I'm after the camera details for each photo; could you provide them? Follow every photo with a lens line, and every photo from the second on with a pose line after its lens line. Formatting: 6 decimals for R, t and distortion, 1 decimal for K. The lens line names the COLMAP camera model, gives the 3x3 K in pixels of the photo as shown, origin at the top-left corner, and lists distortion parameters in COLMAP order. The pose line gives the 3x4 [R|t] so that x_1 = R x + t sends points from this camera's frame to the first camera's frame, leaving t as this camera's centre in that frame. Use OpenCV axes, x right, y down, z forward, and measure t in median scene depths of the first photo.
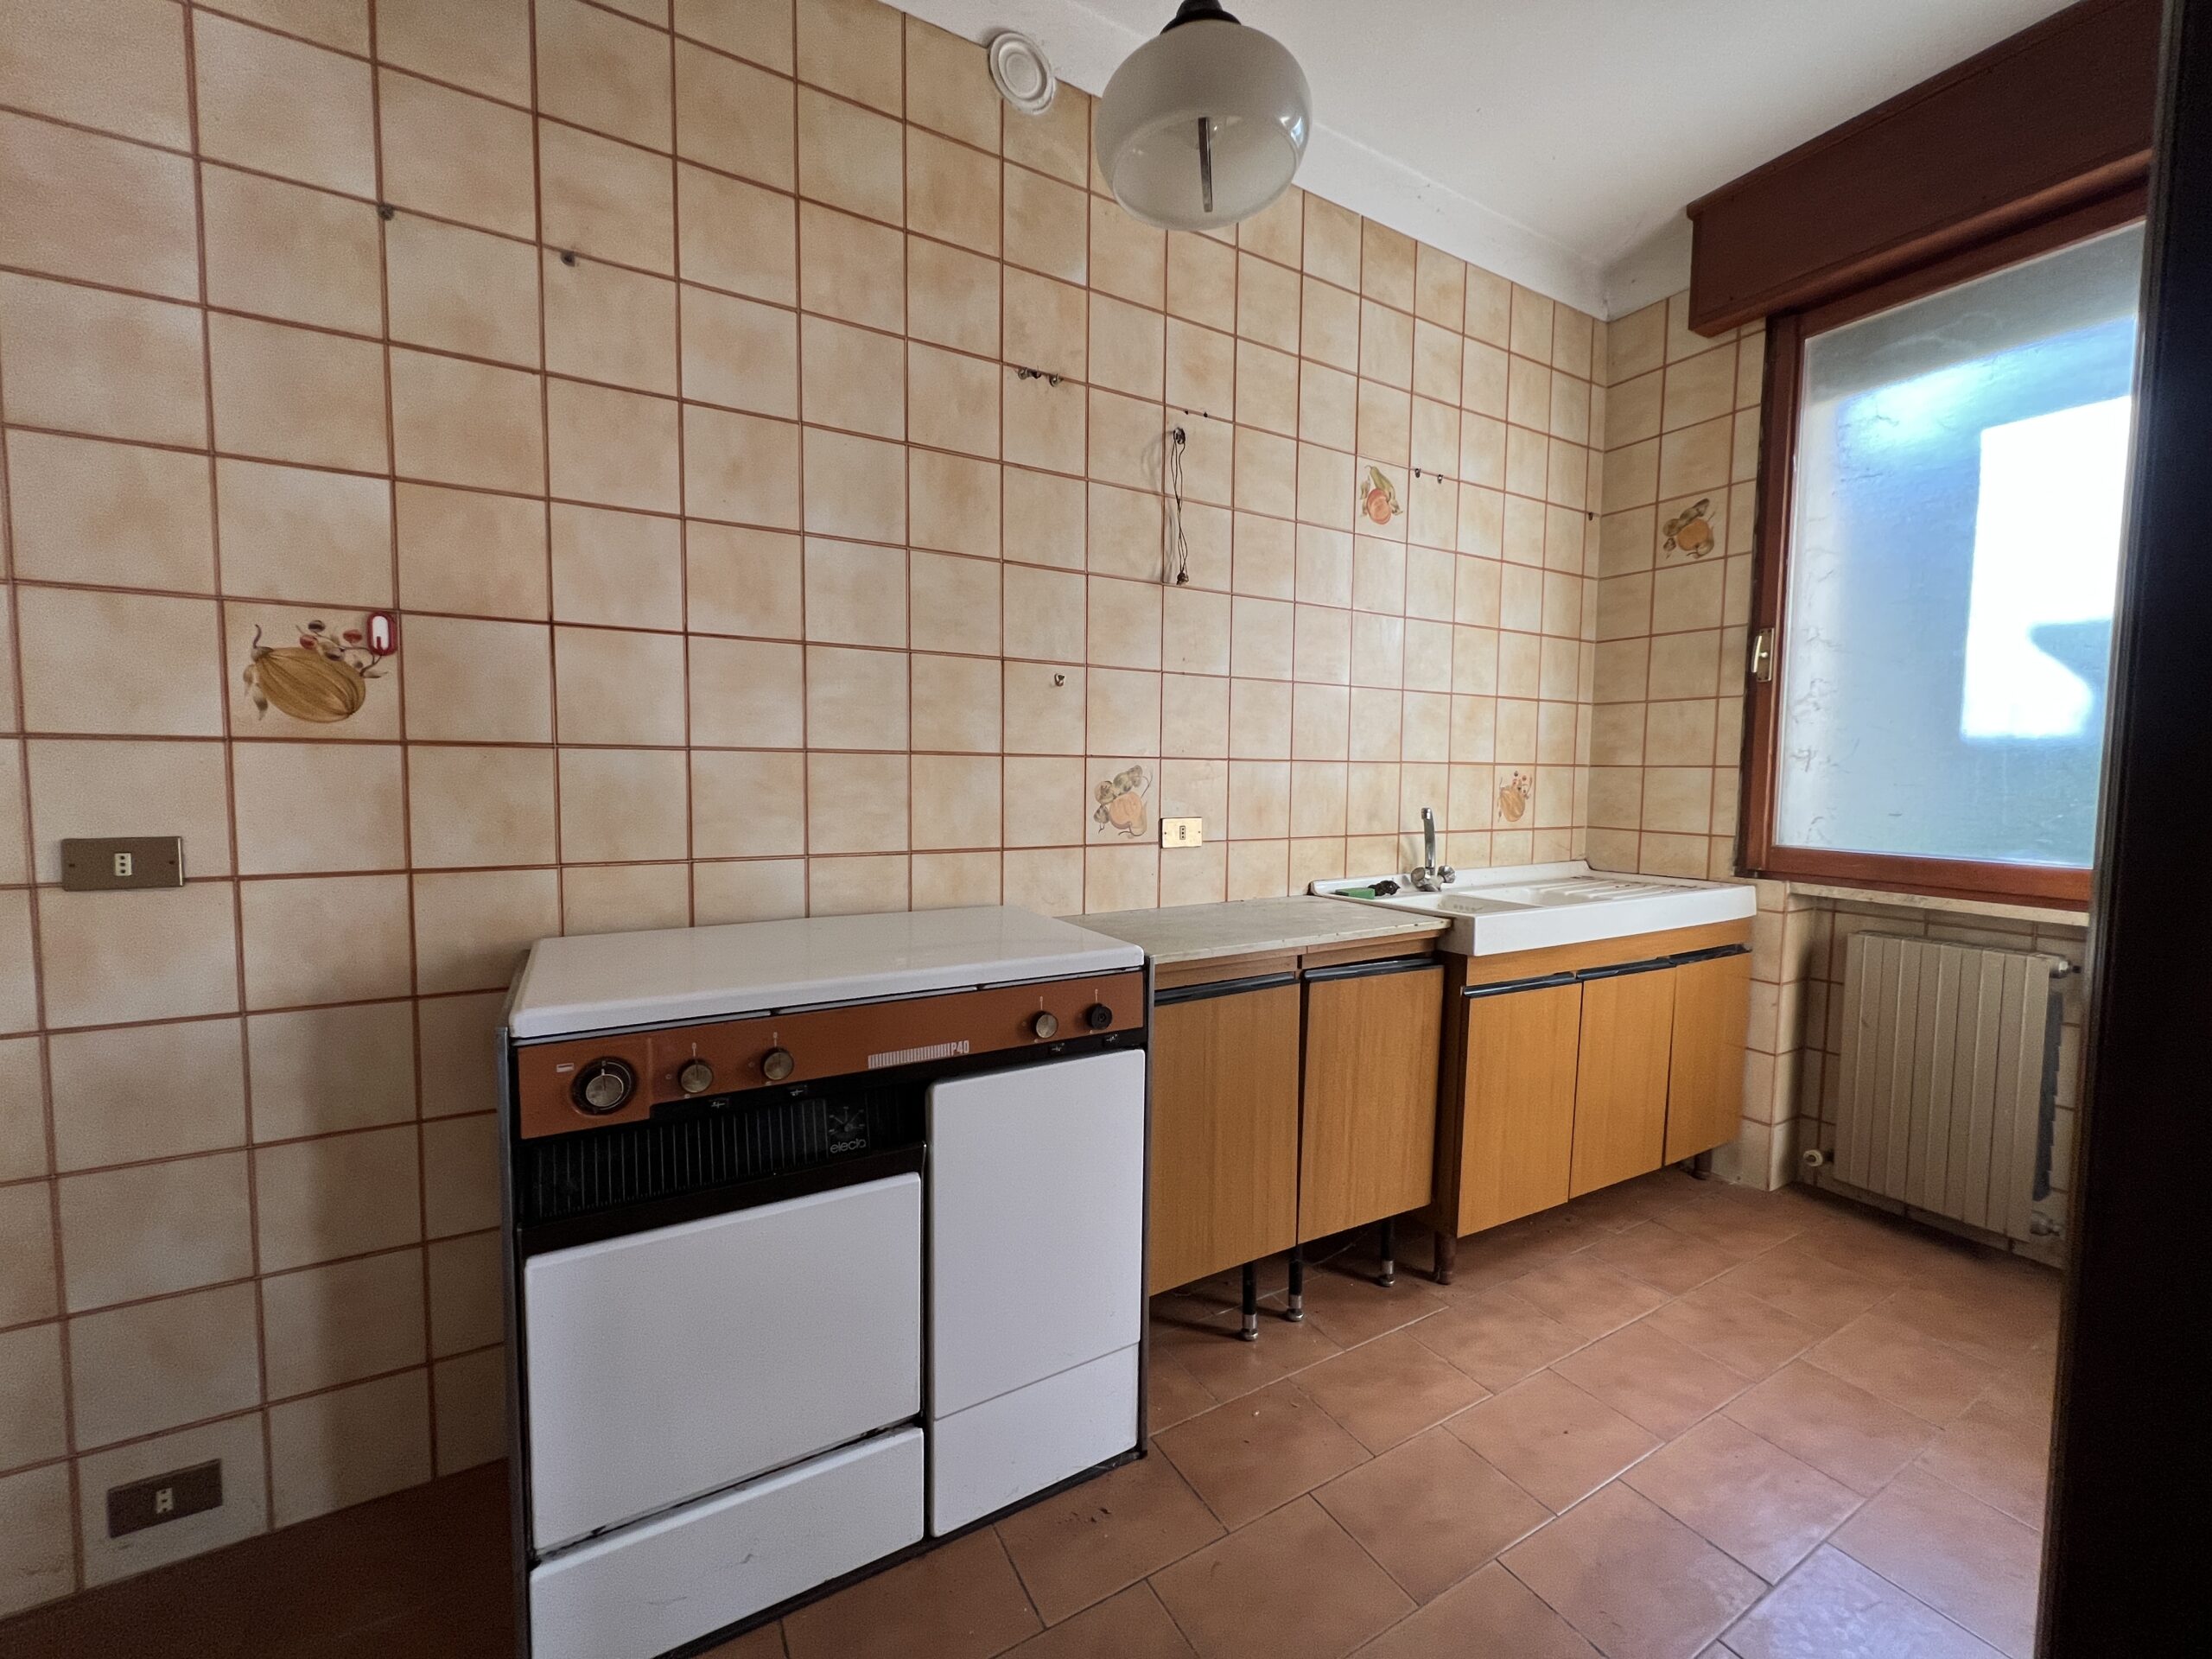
lens RADIAL K [[887.2, 0, 1105.0], [0, 887.2, 832.3], [0, 0, 1]] dist [-0.002187, 0.000402]
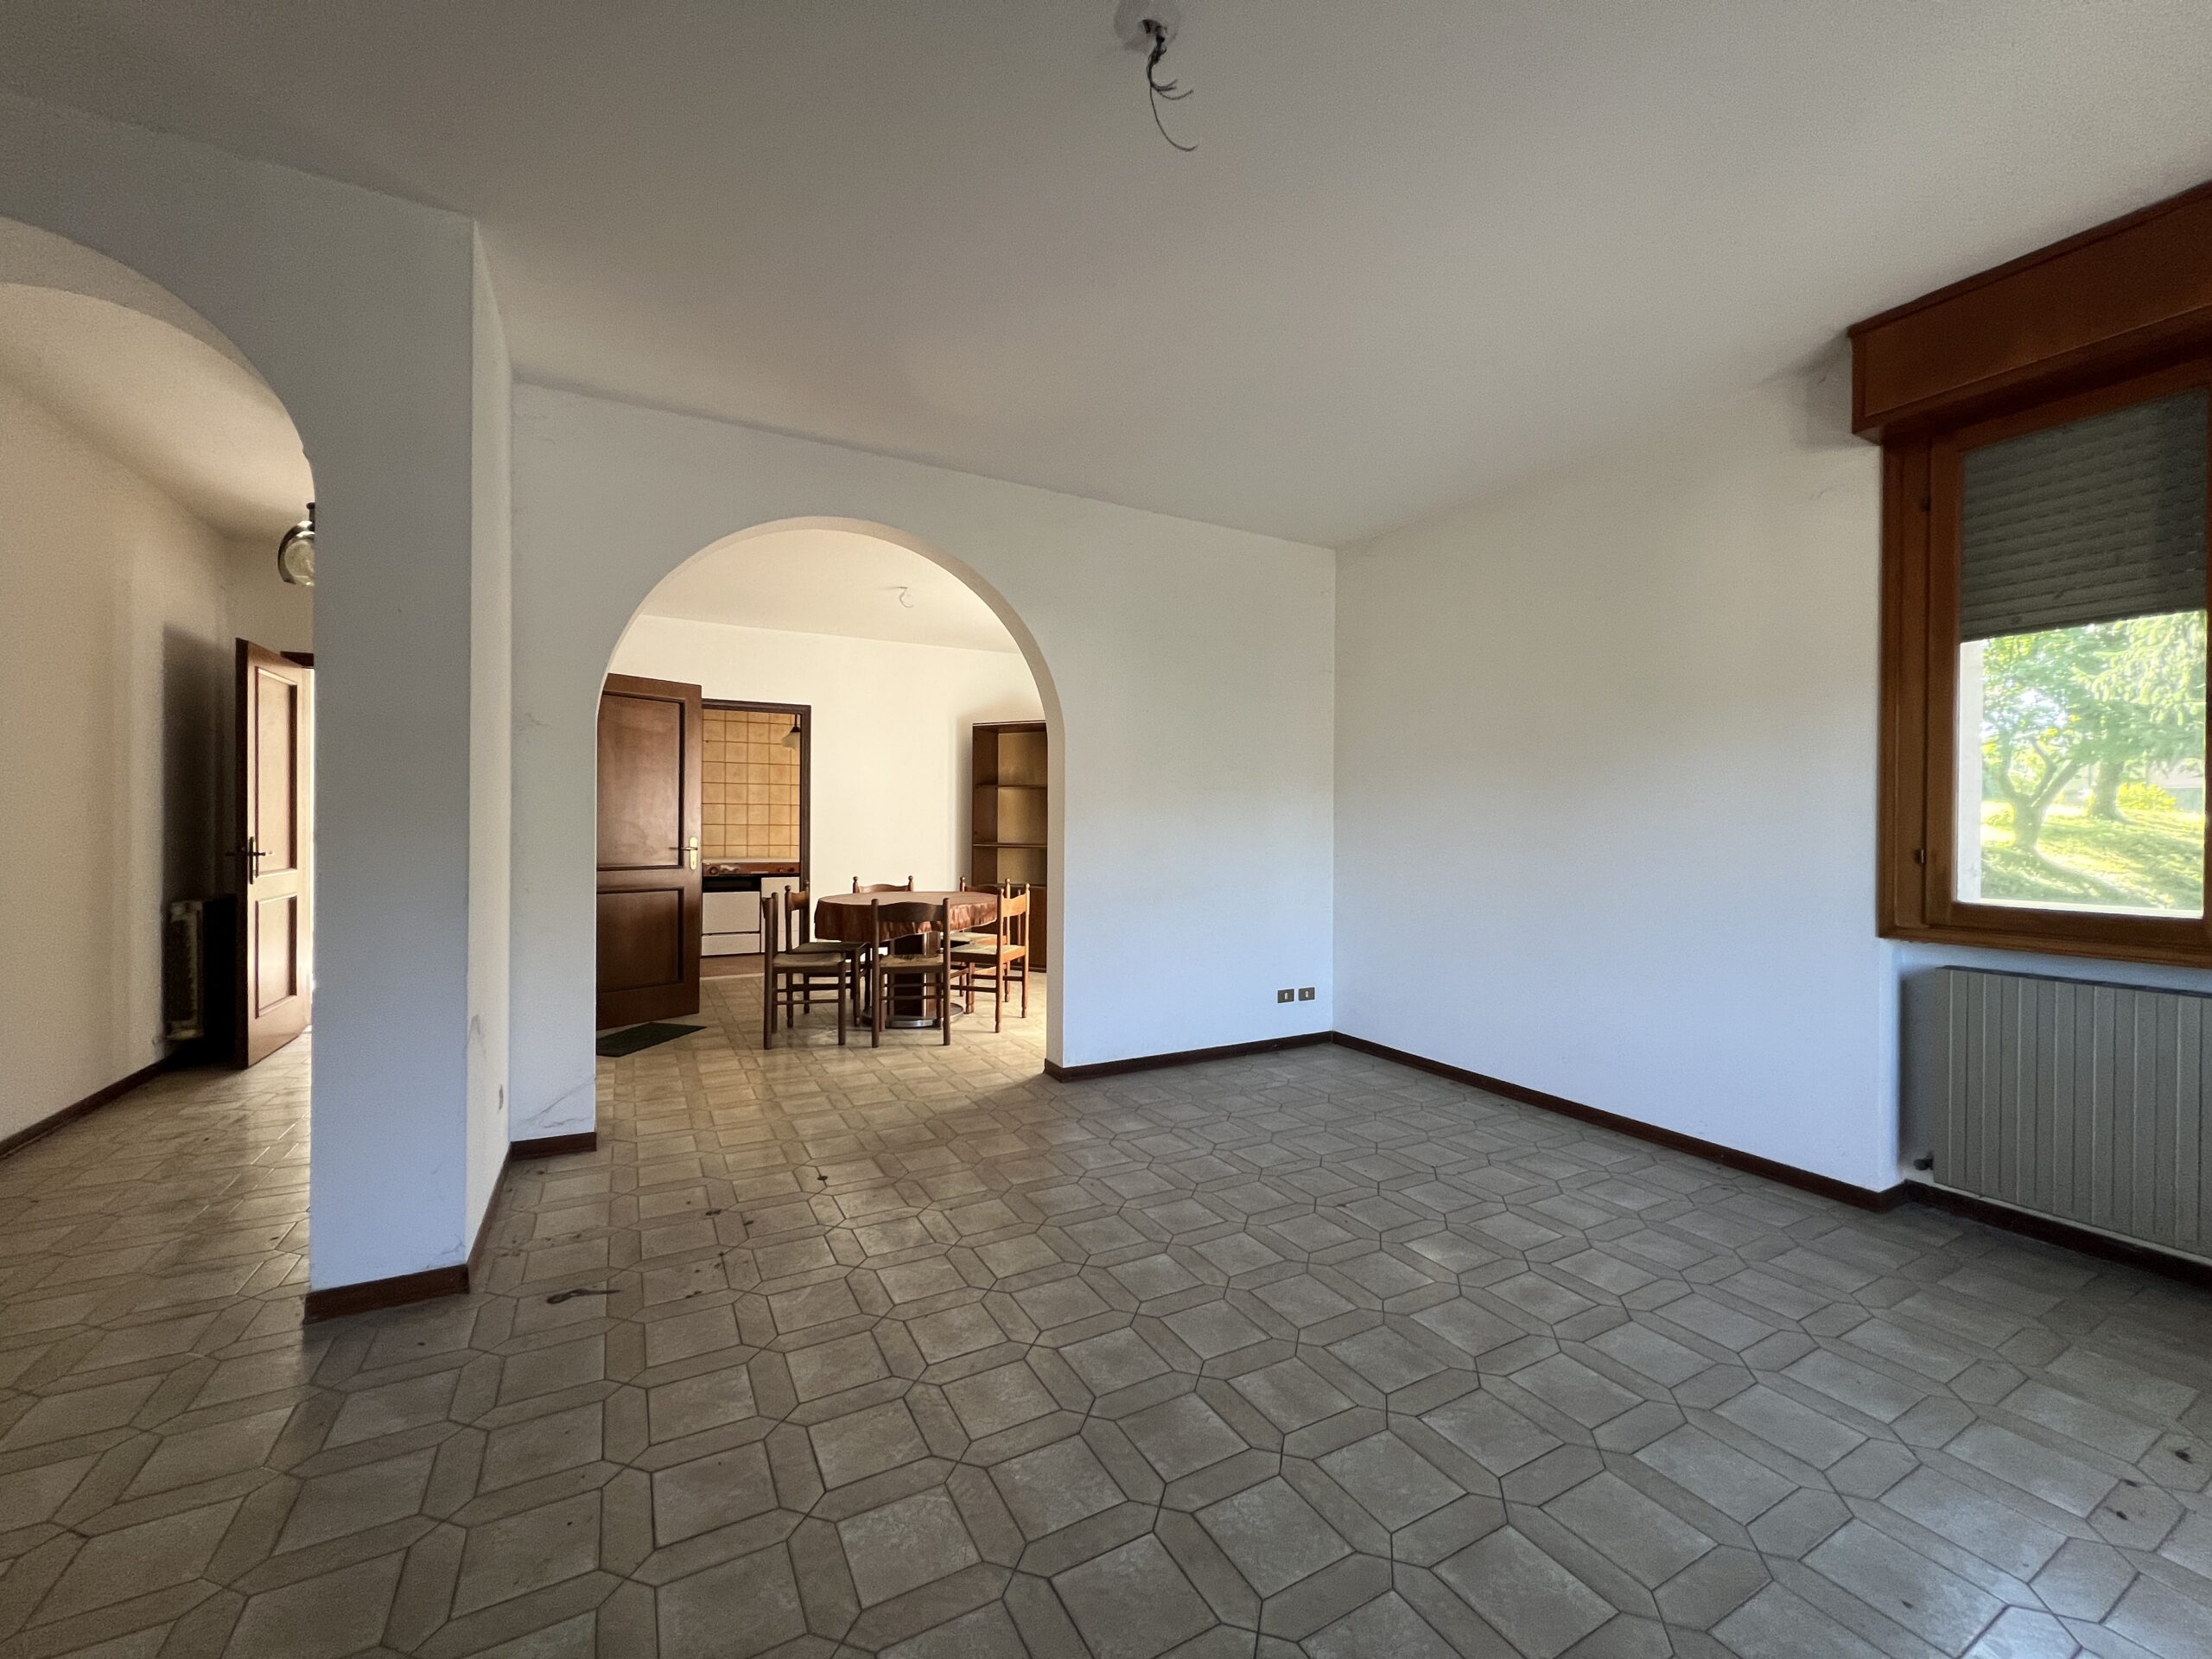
lens RADIAL K [[883.9, 0, 1103.0], [0, 883.9, 829.0], [0, 0, 1]] dist [-0.000936, 0.000709]
pose [[0.999555, -0.003778, -0.029591, 2.263855], [0.002005, 0.998214, -0.059712, 0.292465], [0.029764, 0.059627, 0.997777, -4.897855]]
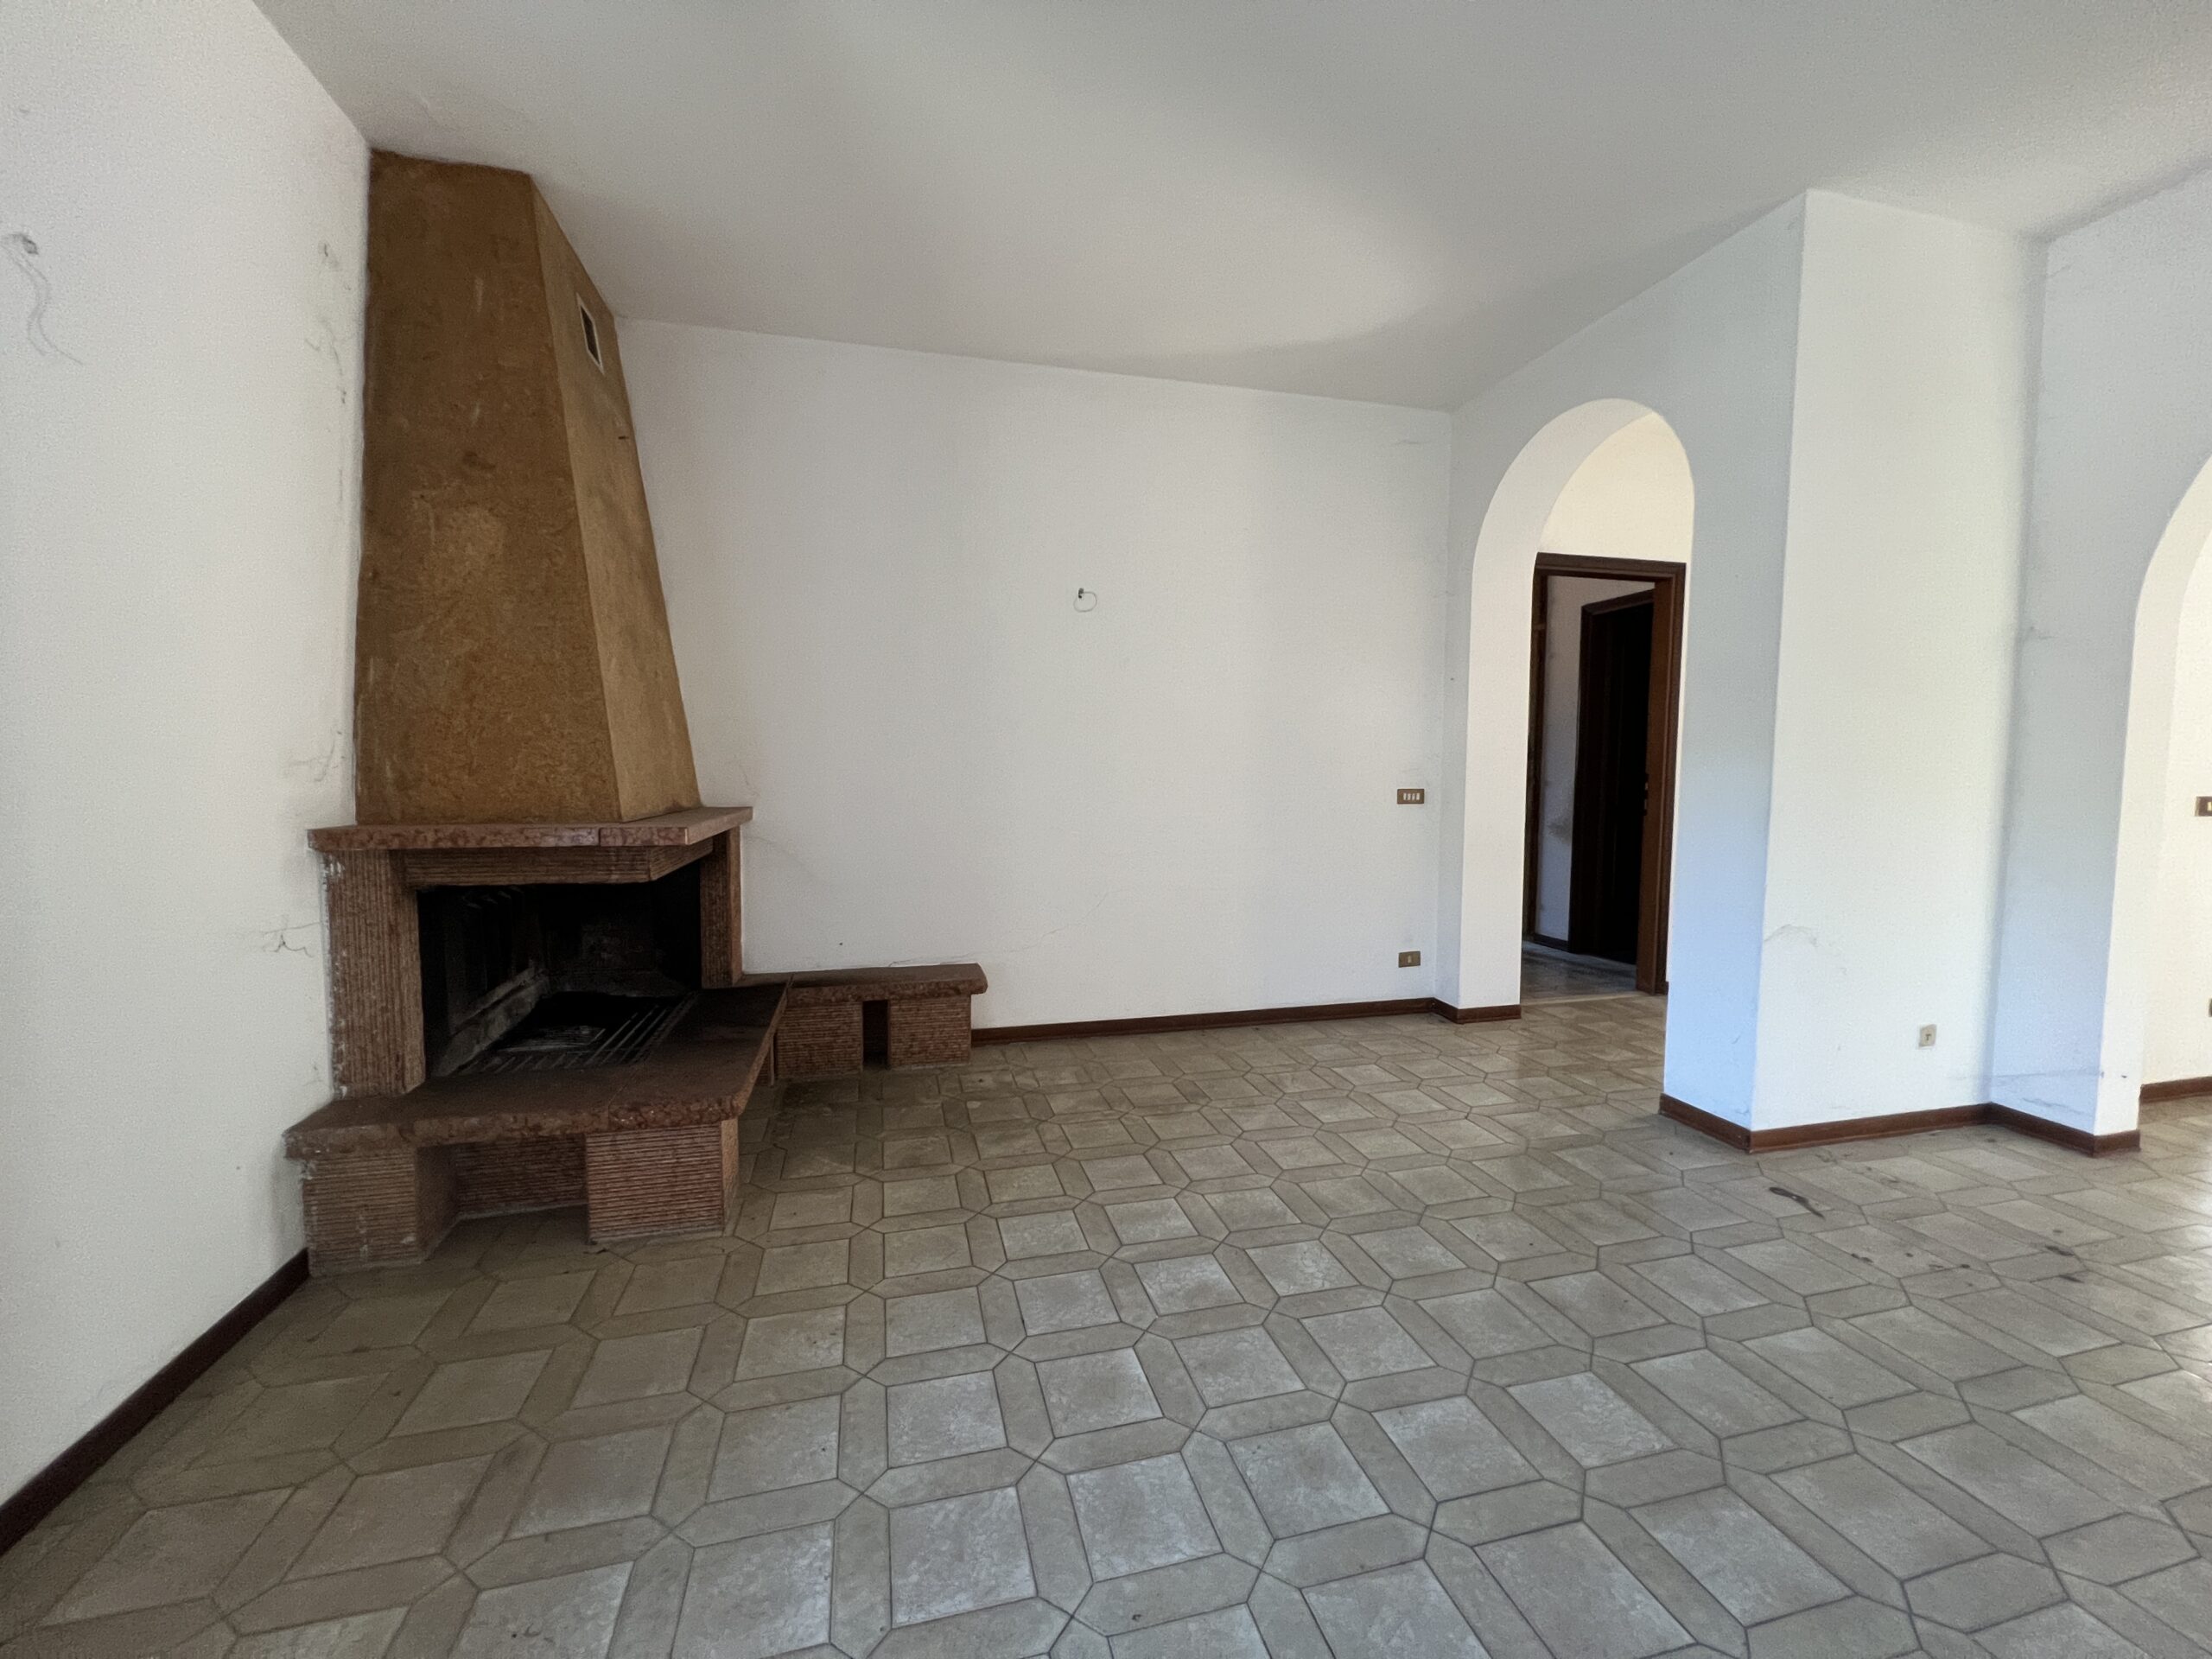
lens RADIAL K [[883.9, 0, 1106.1], [0, 883.9, 826.1], [0, 0, 1]] dist [-0.000936, 0.000709]
pose [[-0.270736, 0.050393, -0.961334, 3.212533], [-0.069775, 0.994975, 0.071806, 0.303774], [0.960122, 0.086518, -0.265860, -4.134706]]
